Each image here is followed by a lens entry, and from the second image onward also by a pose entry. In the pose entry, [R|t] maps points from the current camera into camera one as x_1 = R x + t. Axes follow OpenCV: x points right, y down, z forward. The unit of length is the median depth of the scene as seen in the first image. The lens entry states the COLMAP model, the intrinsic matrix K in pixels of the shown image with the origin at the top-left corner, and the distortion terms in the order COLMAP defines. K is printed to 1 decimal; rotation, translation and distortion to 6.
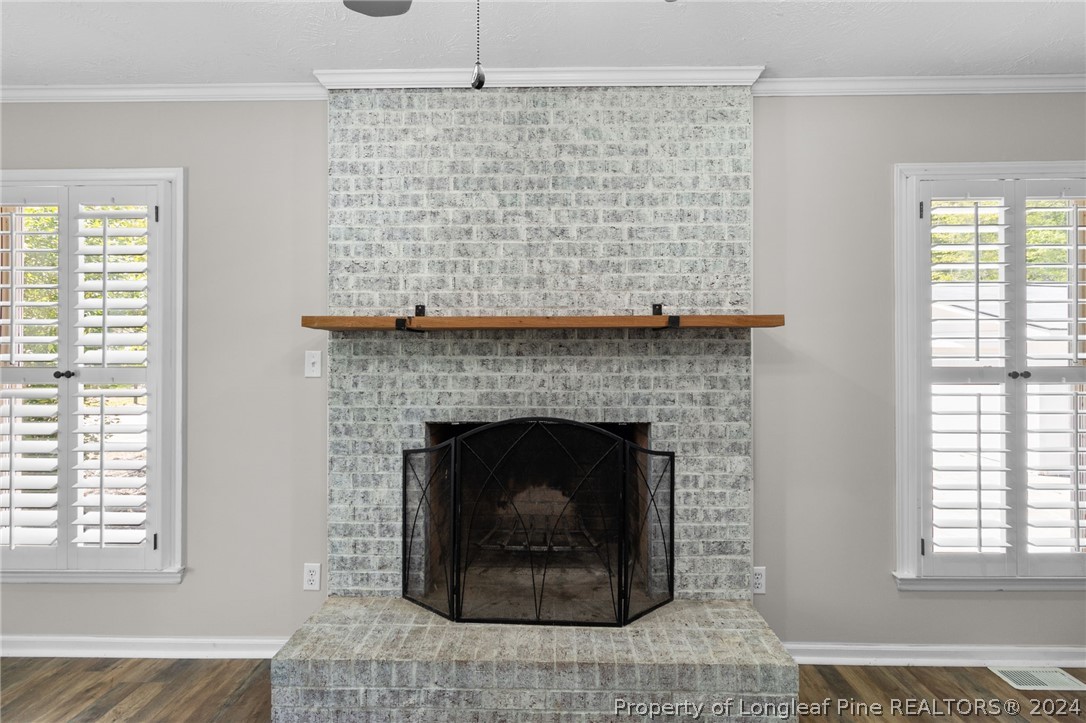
lens RADIAL K [[499.6, 0, 536.7], [0, 499.6, 344.3], [0, 0, 1]] dist [-0.000136, 0.000462]
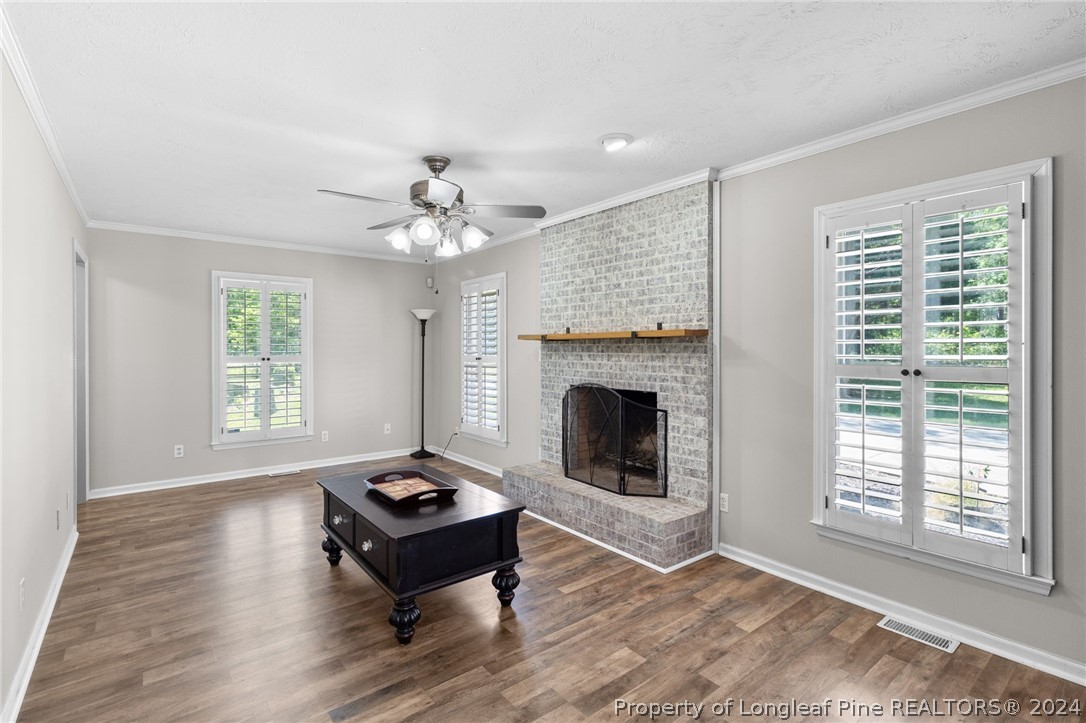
lens RADIAL K [[499.6, 0, 543.3], [0, 499.6, 354.5], [0, 0, 1]] dist [-0.000136, 0.000462]
pose [[0.635929, 0.011018, -0.771669, 1.298083], [0.005395, 0.999810, 0.018721, -0.006633], [0.771729, -0.016068, 0.635748, -0.385682]]
